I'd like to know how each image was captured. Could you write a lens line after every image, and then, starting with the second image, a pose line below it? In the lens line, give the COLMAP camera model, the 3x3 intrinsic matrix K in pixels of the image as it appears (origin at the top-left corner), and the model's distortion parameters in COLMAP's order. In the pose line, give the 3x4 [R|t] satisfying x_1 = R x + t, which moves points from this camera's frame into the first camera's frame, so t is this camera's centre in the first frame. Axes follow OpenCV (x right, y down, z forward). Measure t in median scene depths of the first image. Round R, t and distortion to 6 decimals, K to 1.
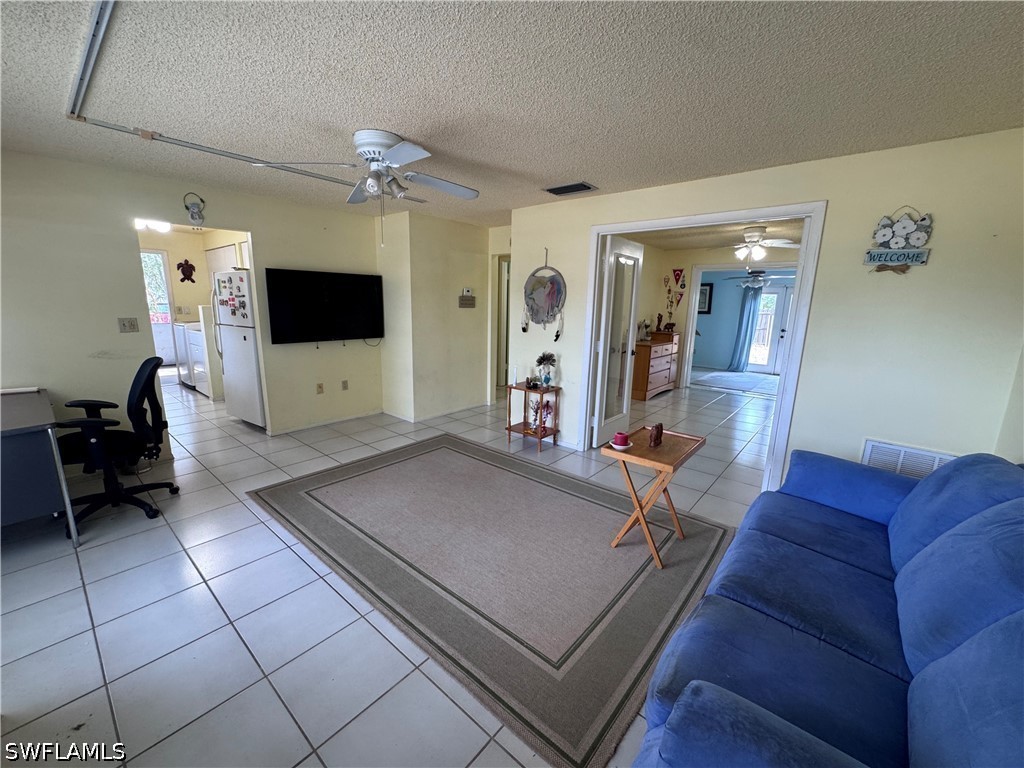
lens RADIAL K [[410.7, 0, 511.0], [0, 410.7, 383.2], [0, 0, 1]] dist [-0.002549, 0.000018]
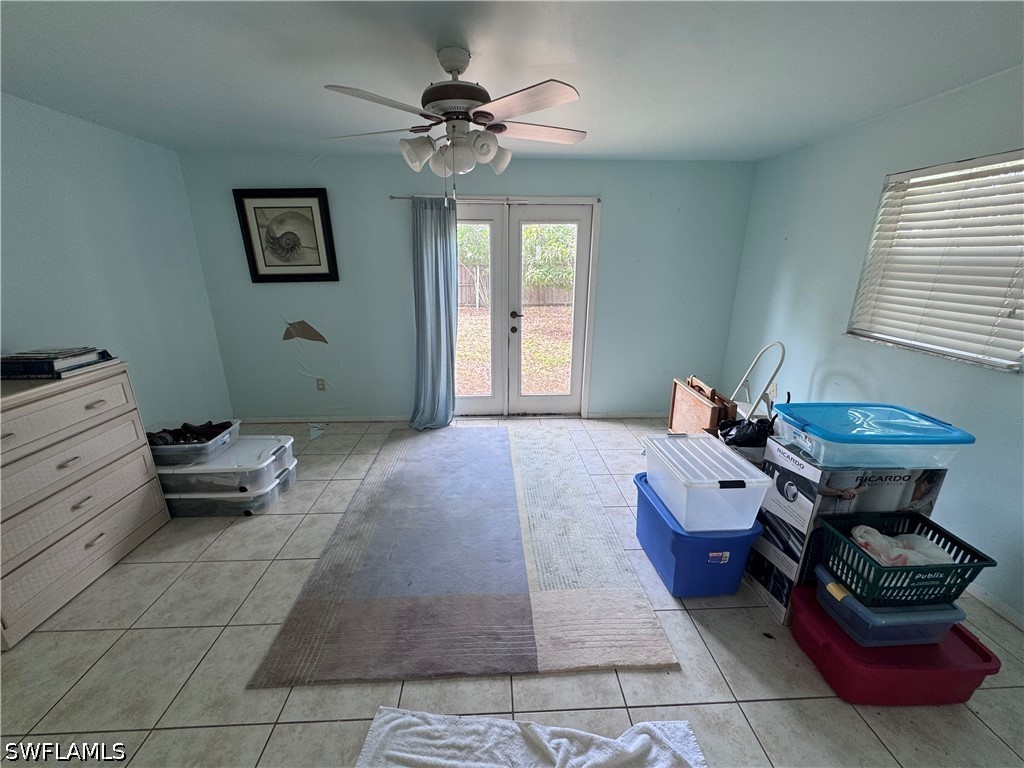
lens RADIAL K [[410.7, 0, 512.7], [0, 410.7, 381.4], [0, 0, 1]] dist [-0.002549, 0.000018]
pose [[0.731876, -0.220631, 0.644732, 0.853358], [0.146809, 0.974968, 0.166987, -0.297662], [-0.665436, -0.027562, 0.745946, 1.553620]]
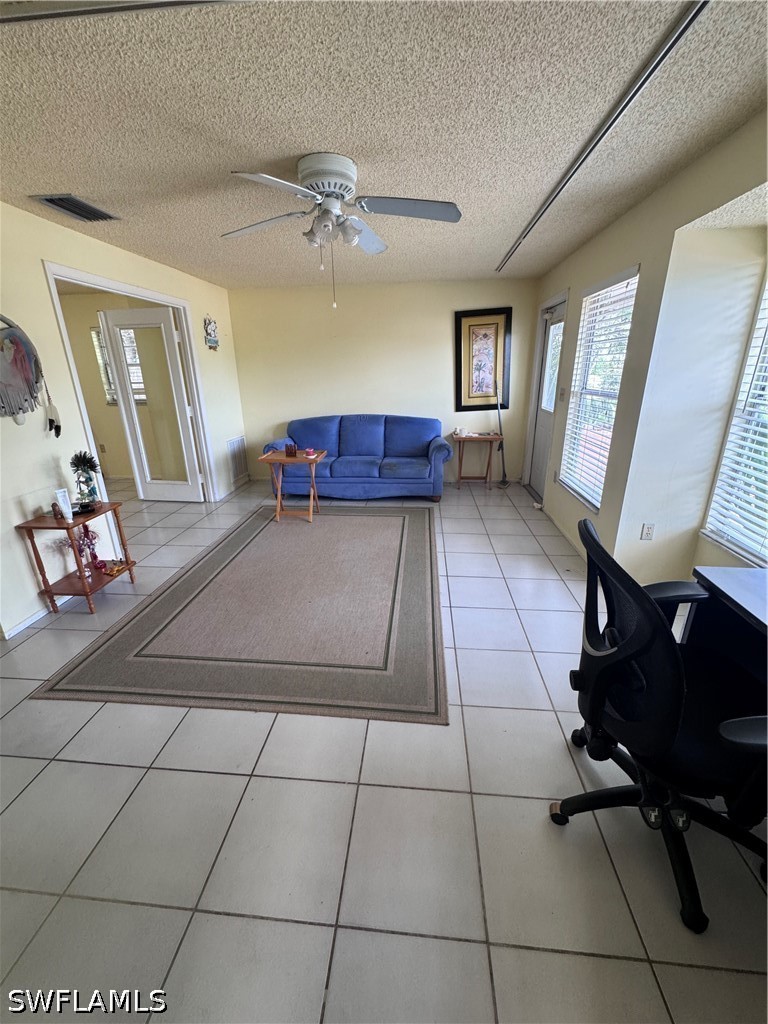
lens RADIAL K [[410.7, 0, 383.5], [0, 410.7, 511.0], [0, 0, 1]] dist [-0.002549, 0.000018]
pose [[-0.576864, -0.283992, 0.765883, -0.704246], [0.160750, 0.879813, 0.447313, -0.200802], [-0.800867, 0.381154, -0.461880, 0.907031]]
